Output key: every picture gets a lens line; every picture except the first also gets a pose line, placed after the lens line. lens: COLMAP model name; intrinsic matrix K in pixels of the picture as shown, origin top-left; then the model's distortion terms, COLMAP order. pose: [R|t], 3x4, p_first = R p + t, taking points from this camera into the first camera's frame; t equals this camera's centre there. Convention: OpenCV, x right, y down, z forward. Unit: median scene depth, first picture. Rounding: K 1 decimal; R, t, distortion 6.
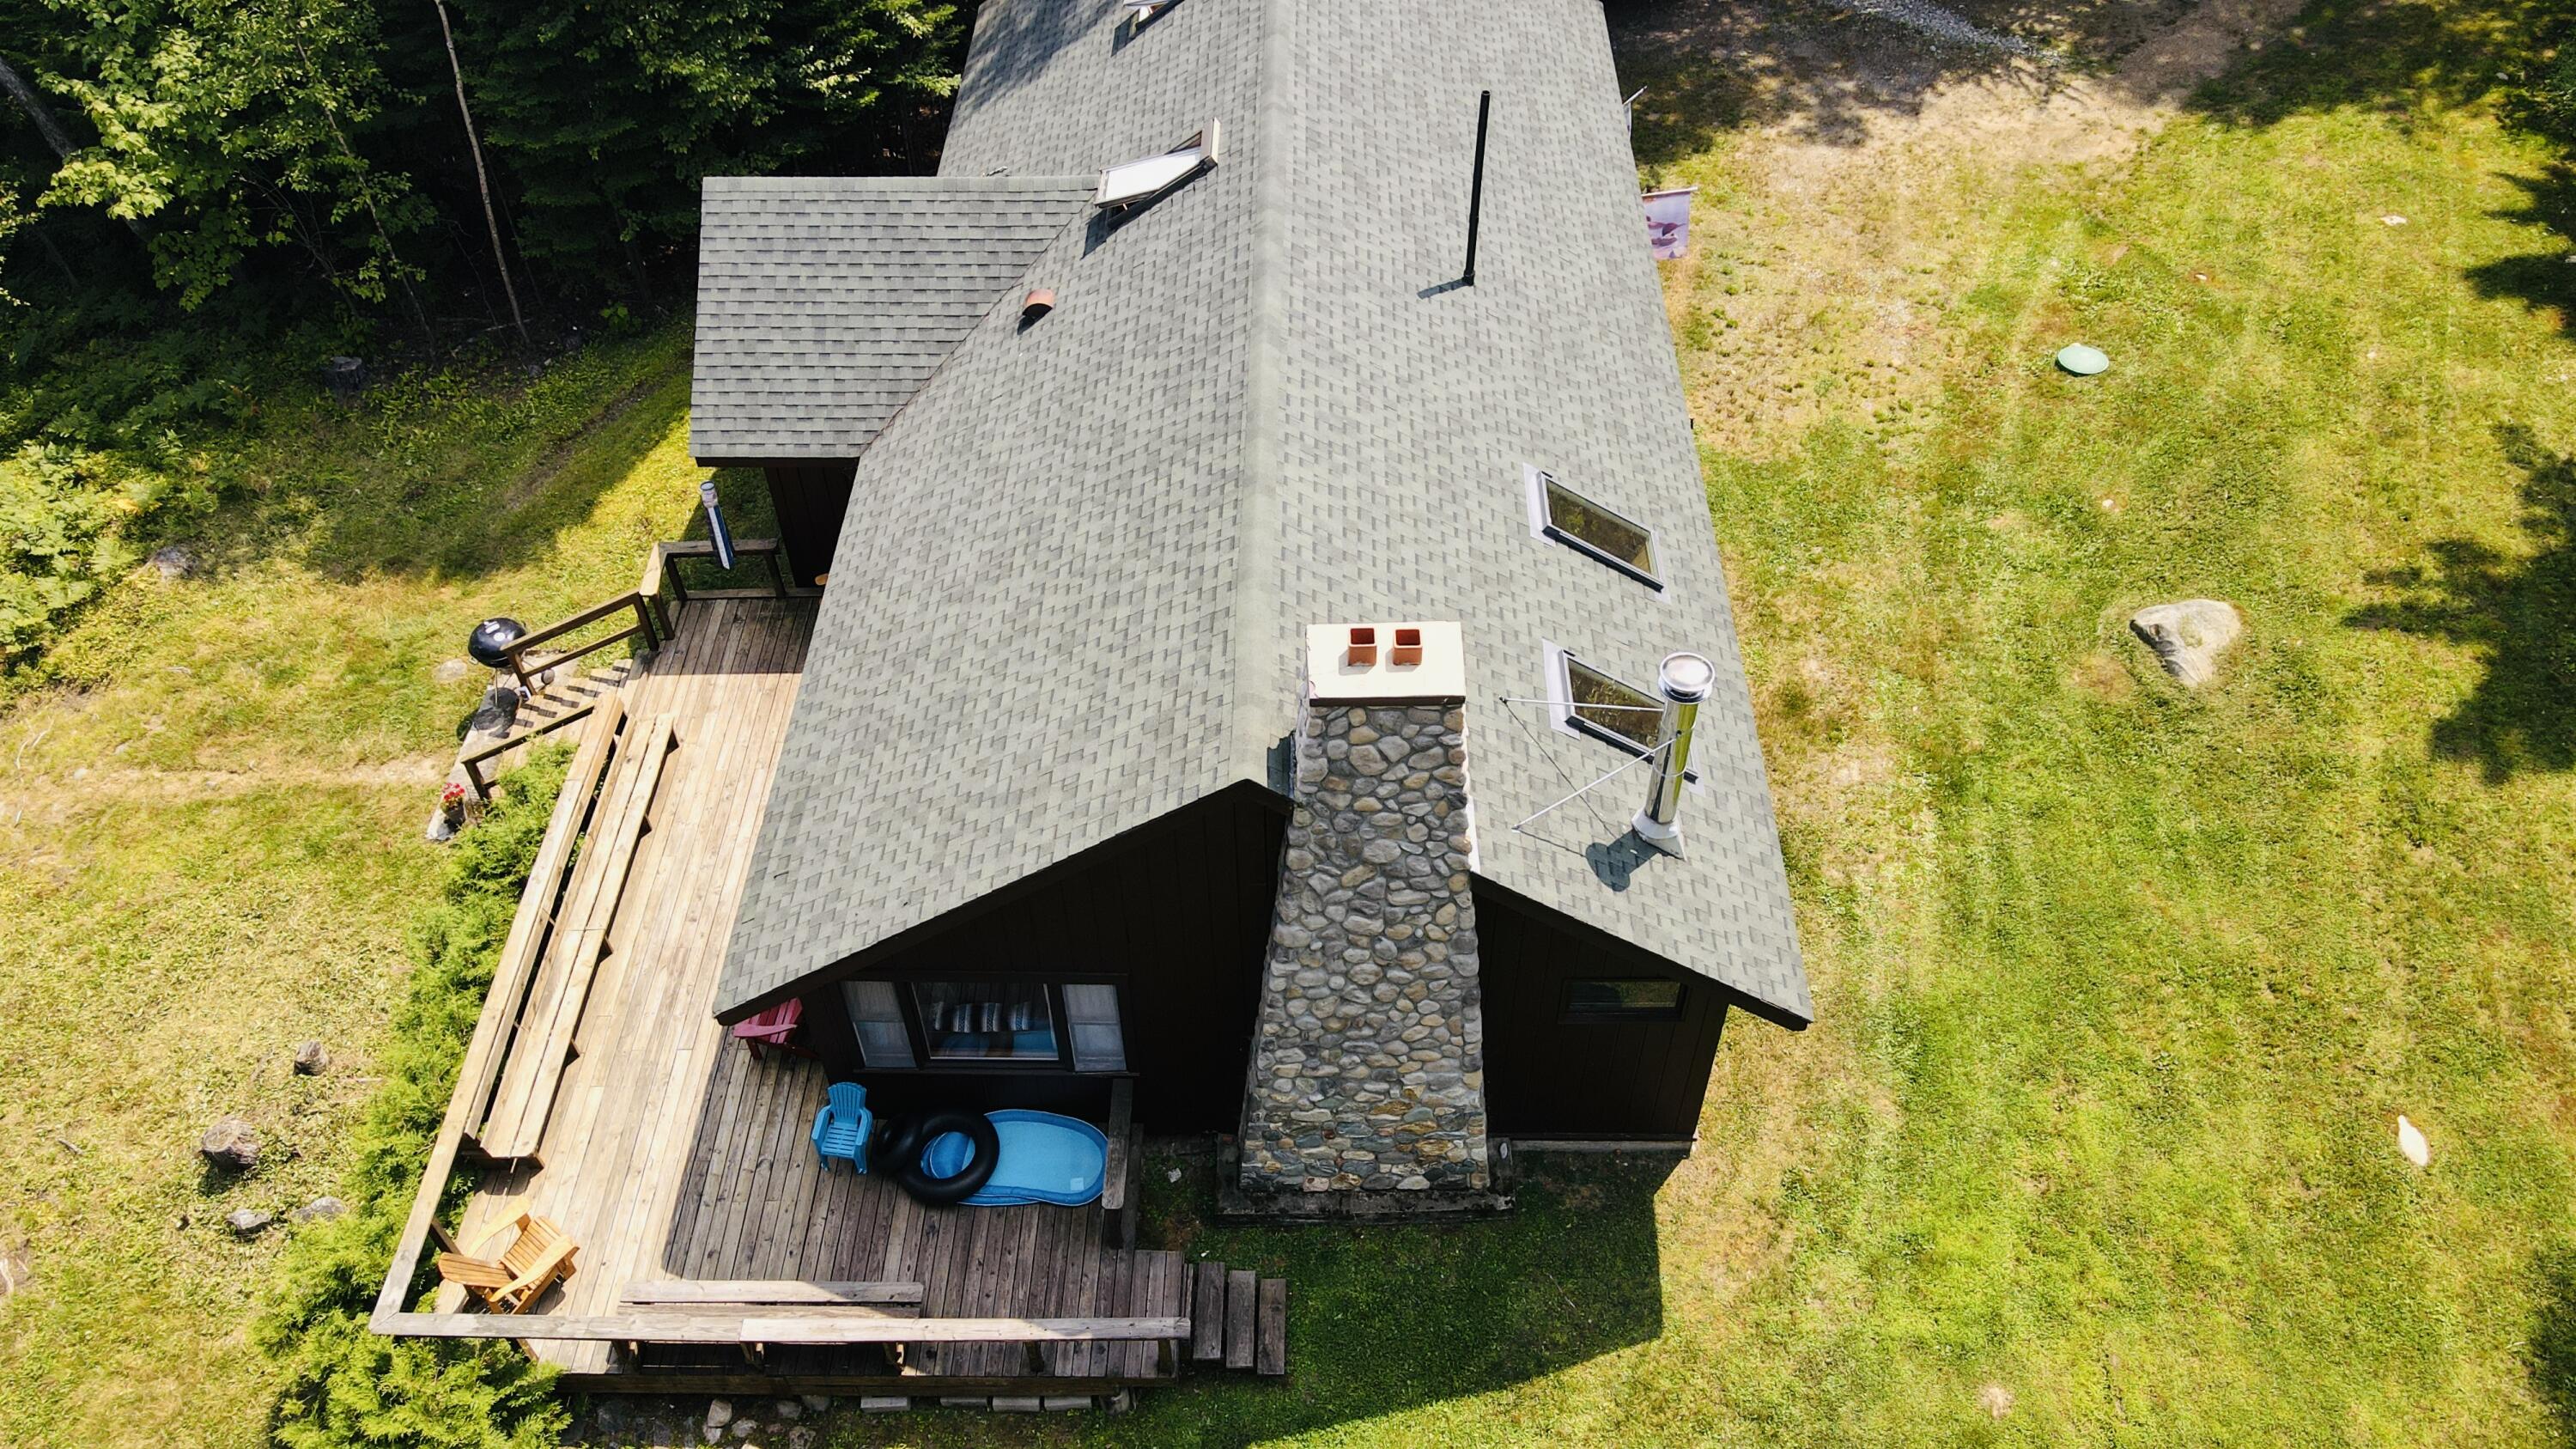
lens RADIAL K [[1894.9, 0, 1278.0], [0, 1894.9, 721.4], [0, 0, 1]] dist [0.010432, 0.016919]
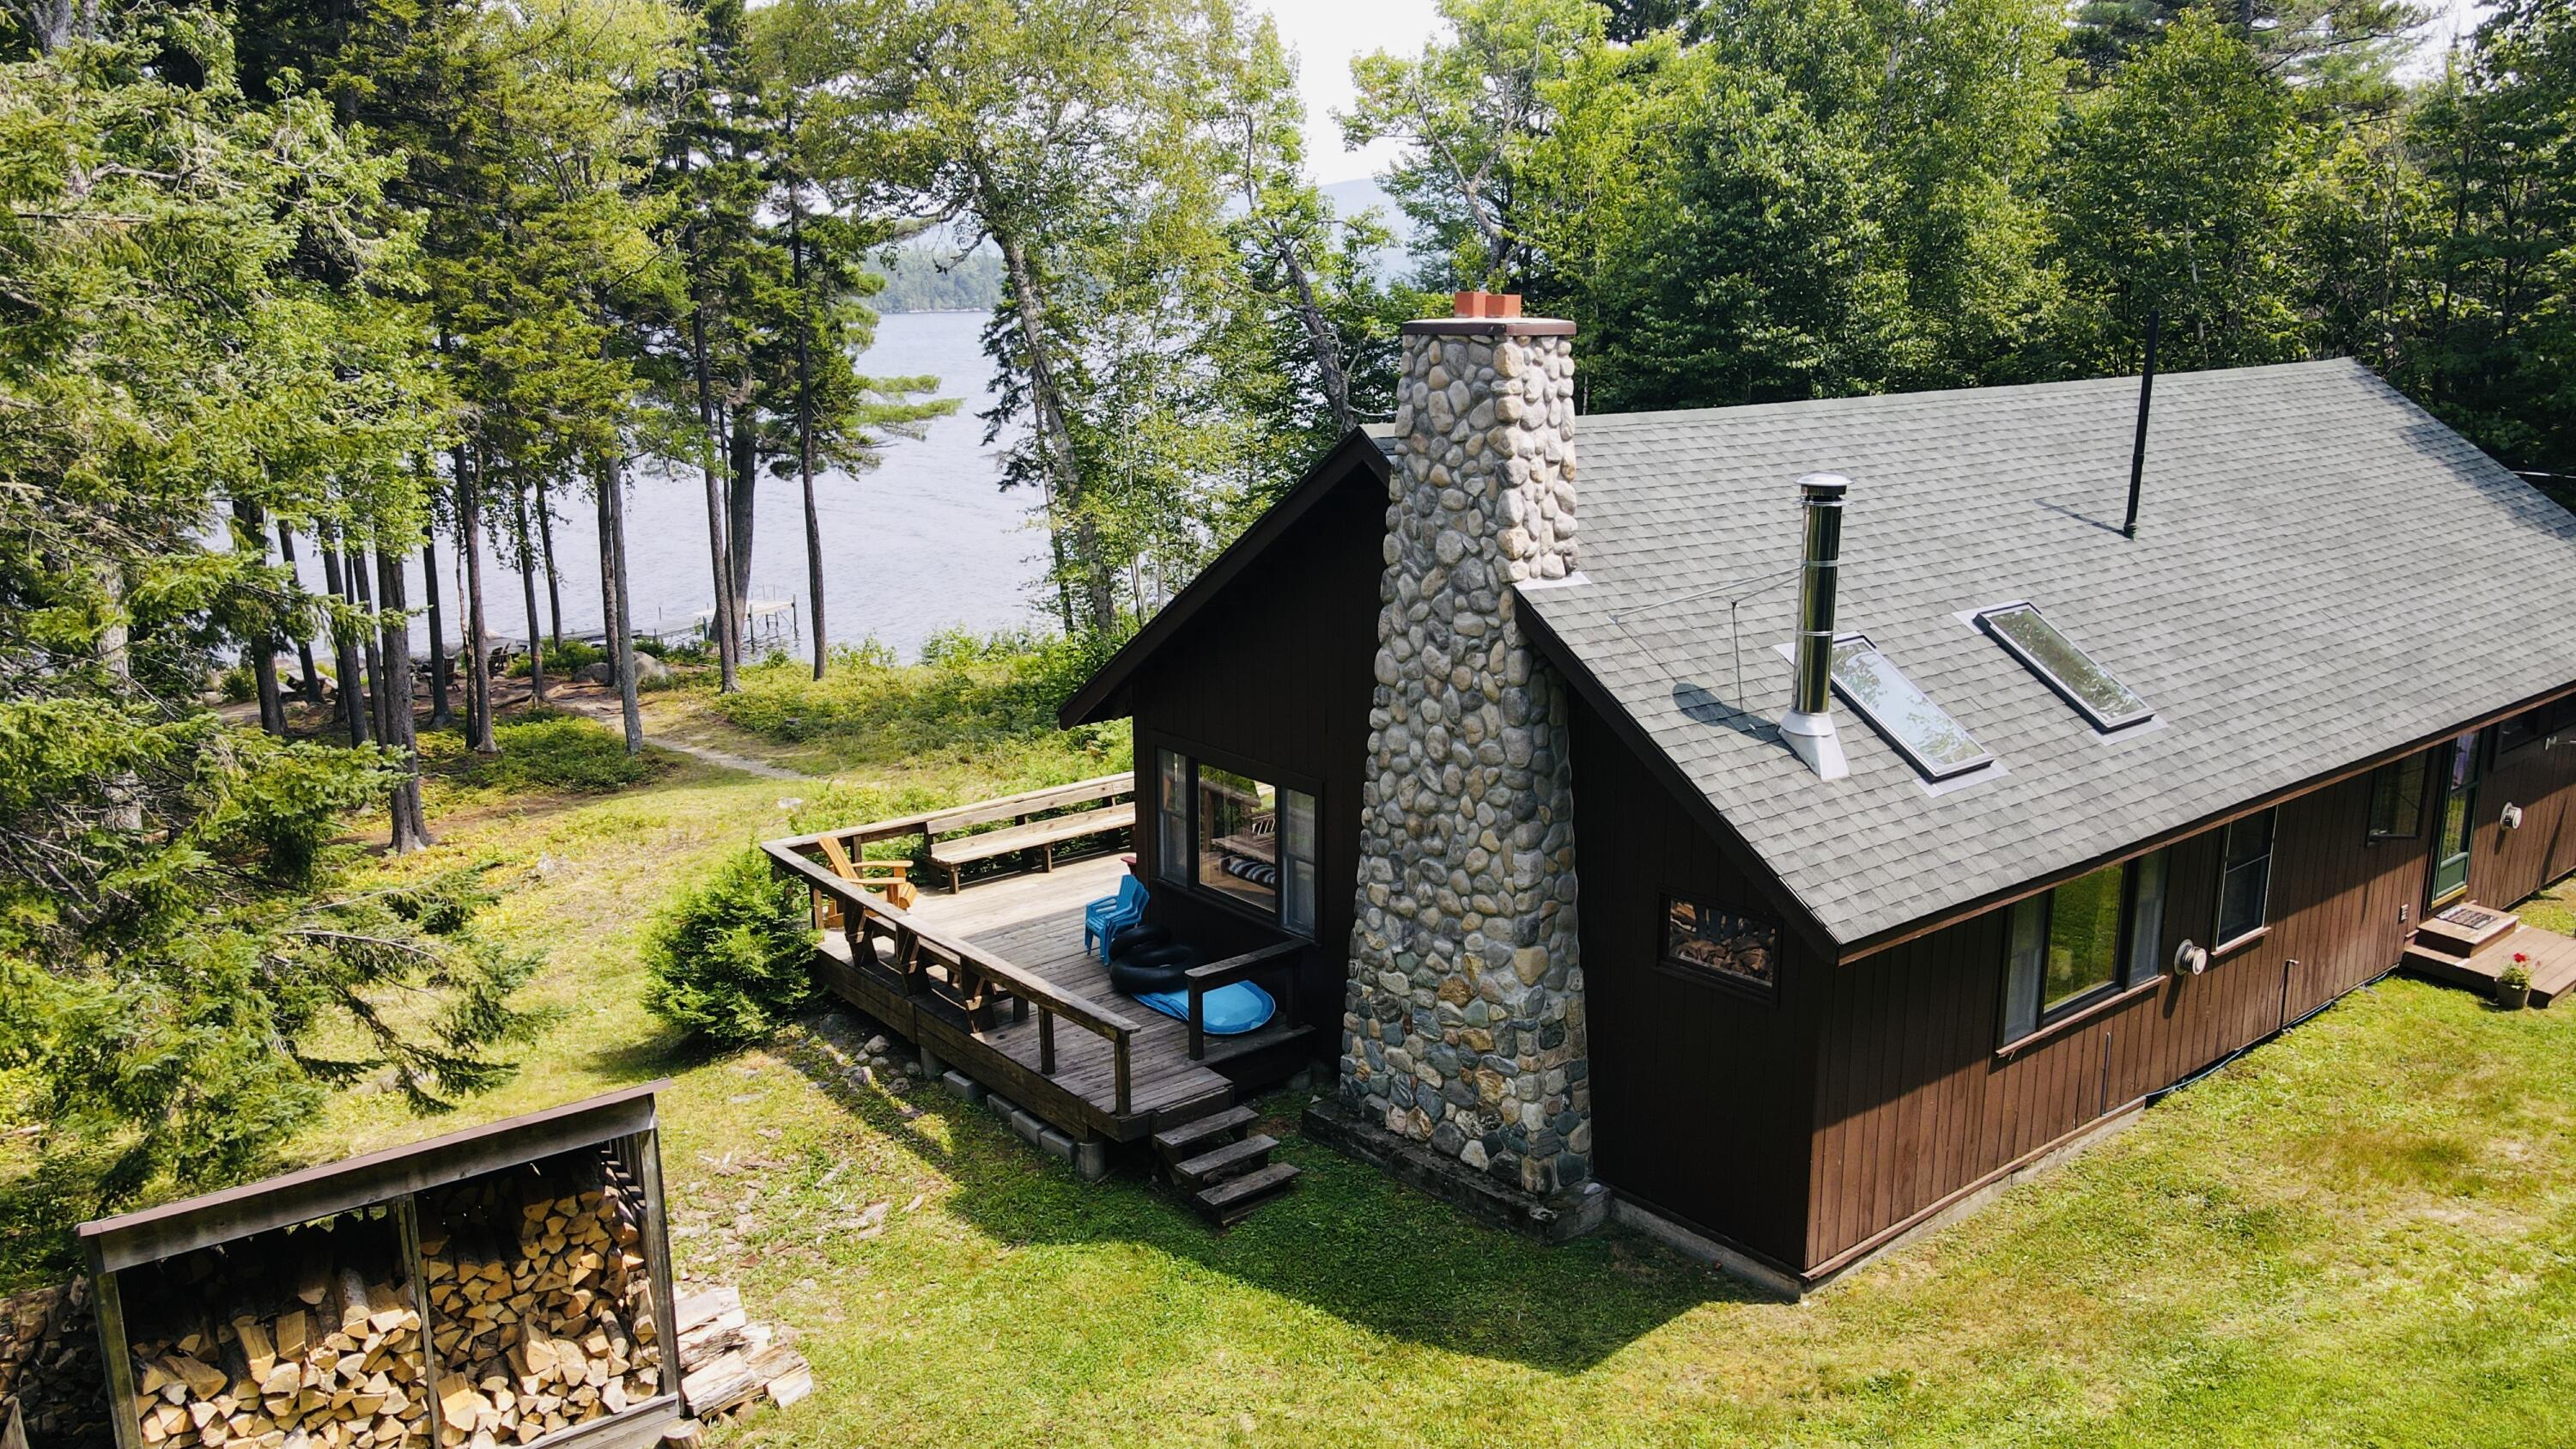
lens RADIAL K [[1894.9, 0, 1279.1], [0, 1894.9, 733.5], [0, 0, 1]] dist [0.010432, 0.016919]
pose [[0.647228, 0.184563, -0.739616, 0.599715], [-0.556770, 0.777167, -0.293288, 0.388055], [0.520676, 0.601620, 0.605764, 0.315320]]
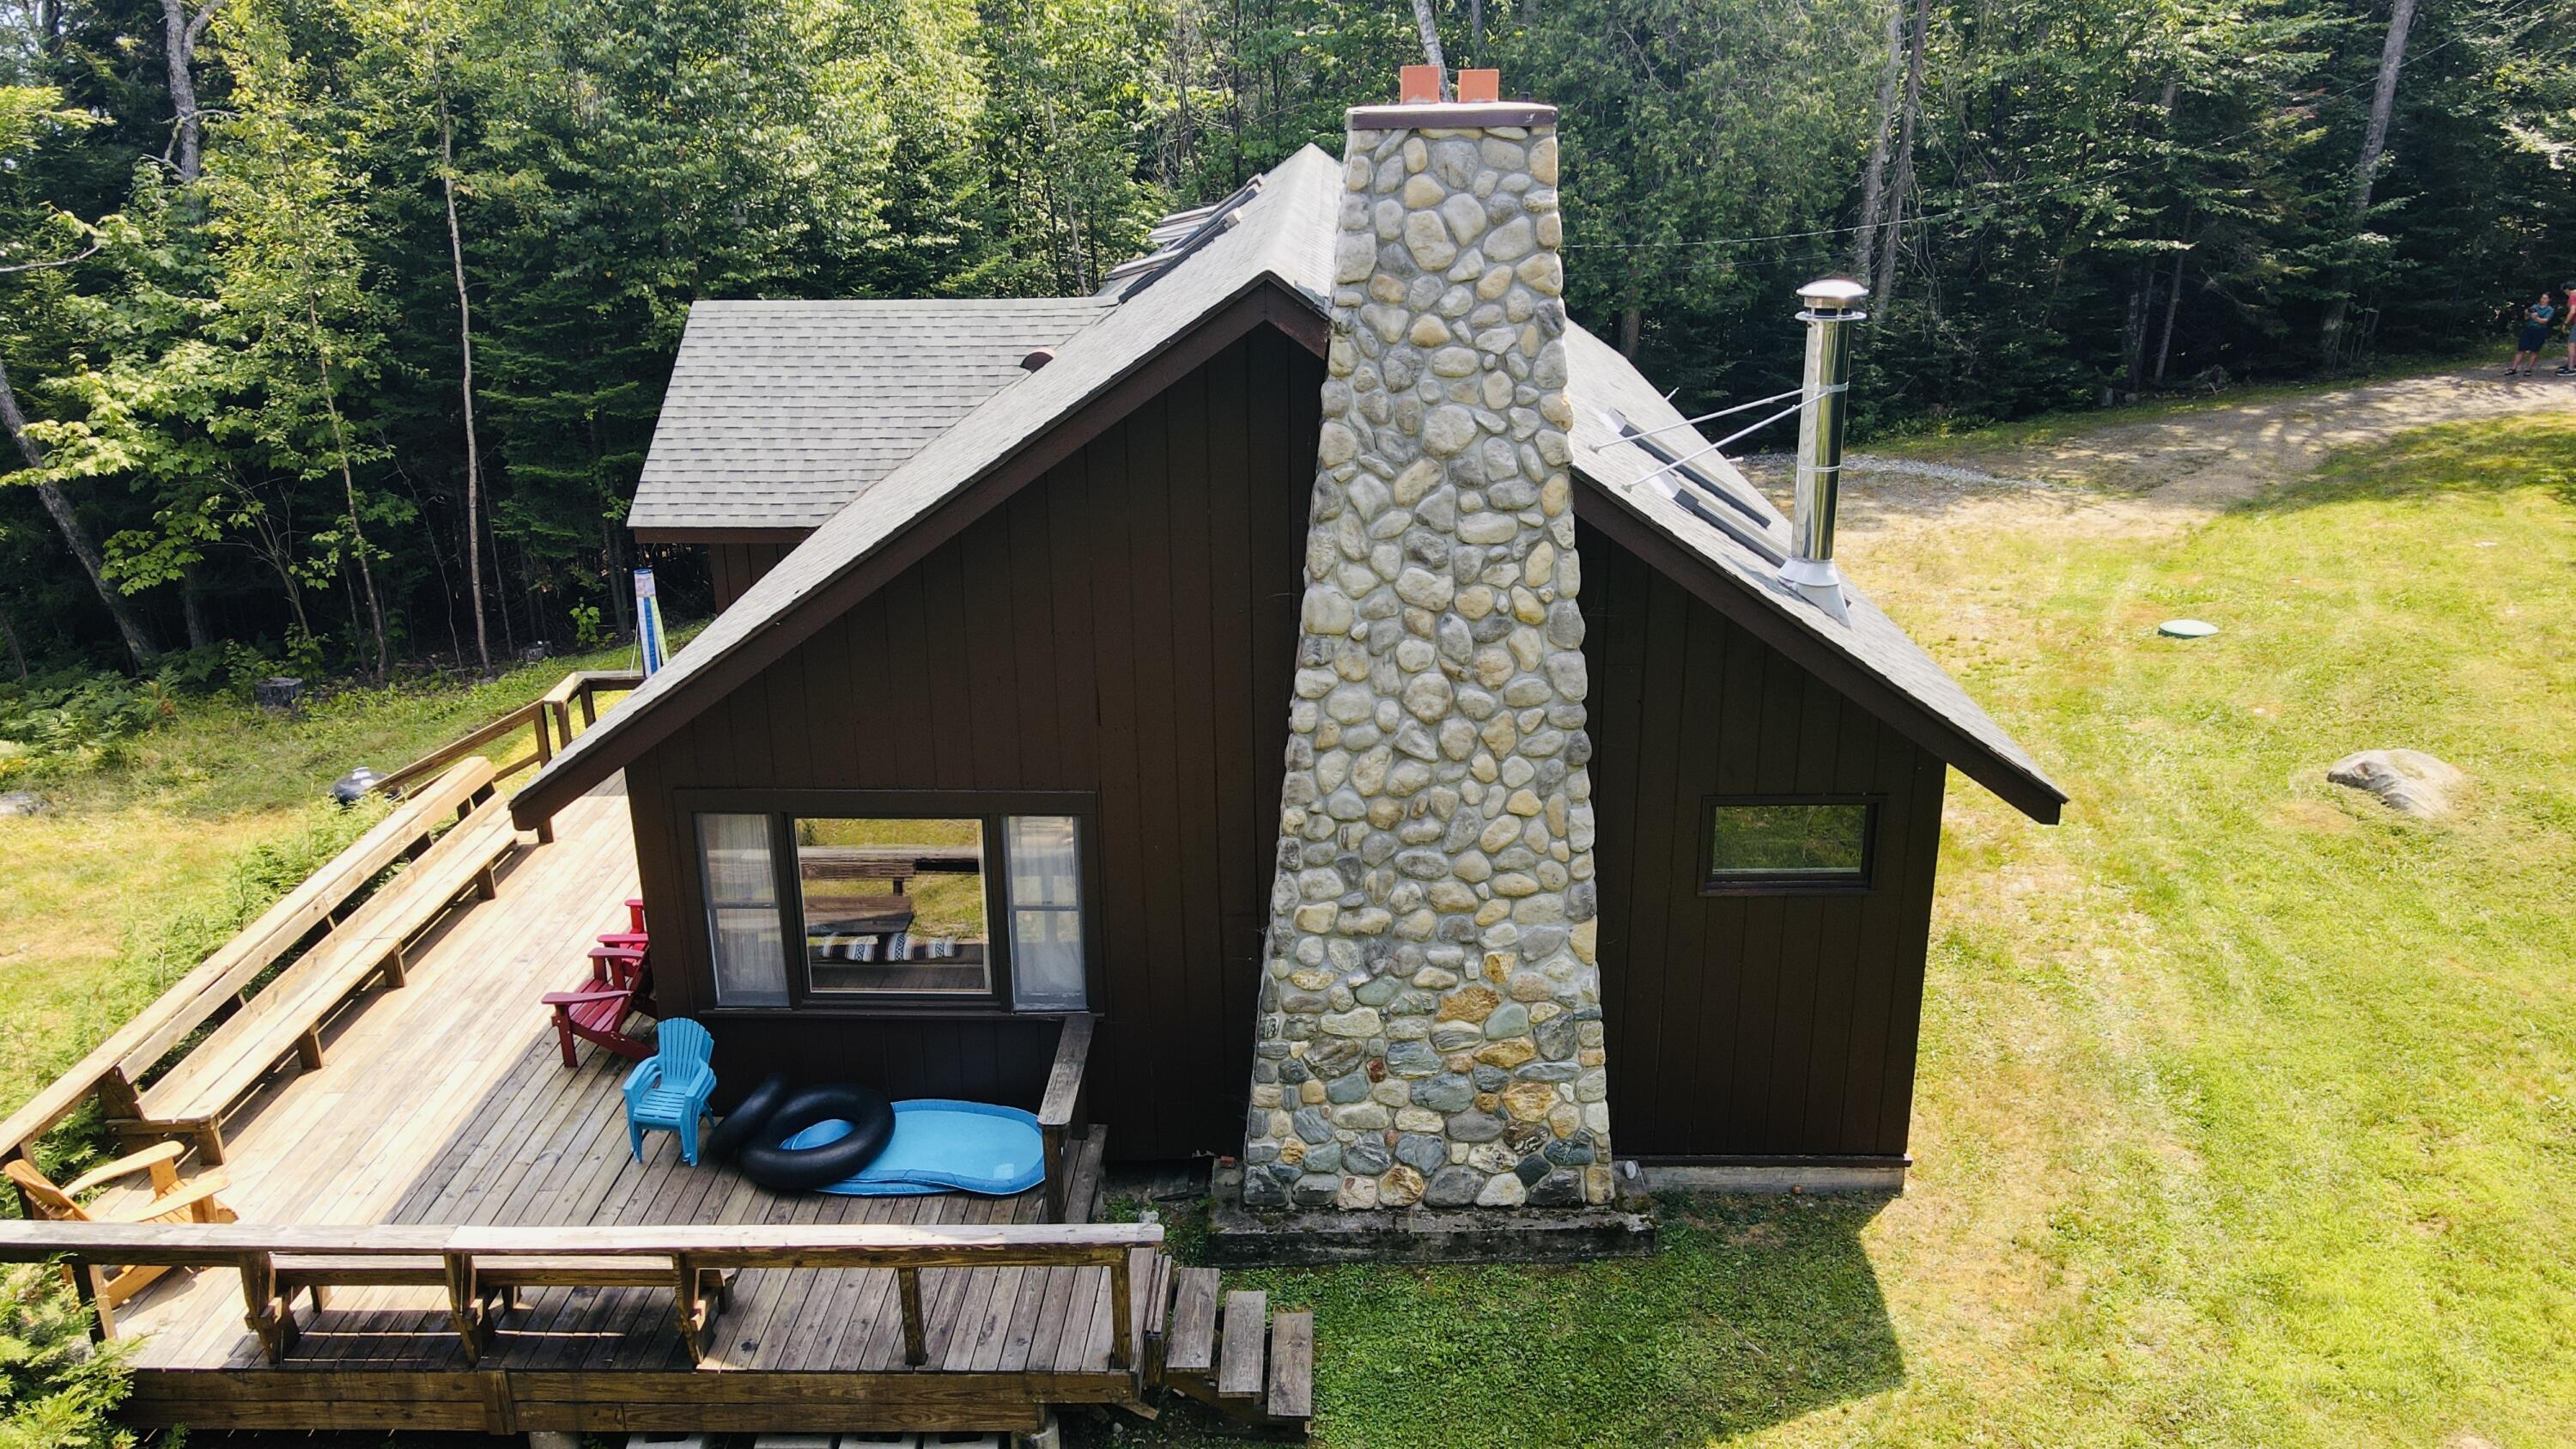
lens RADIAL K [[1894.9, 0, 1276.8], [0, 1894.9, 722.1], [0, 0, 1]] dist [0.010432, 0.016919]
pose [[0.999937, 0.007155, -0.008699, -0.003816], [-0.010386, 0.884567, -0.466298, 0.403151], [0.004358, 0.466359, 0.884585, 0.317841]]
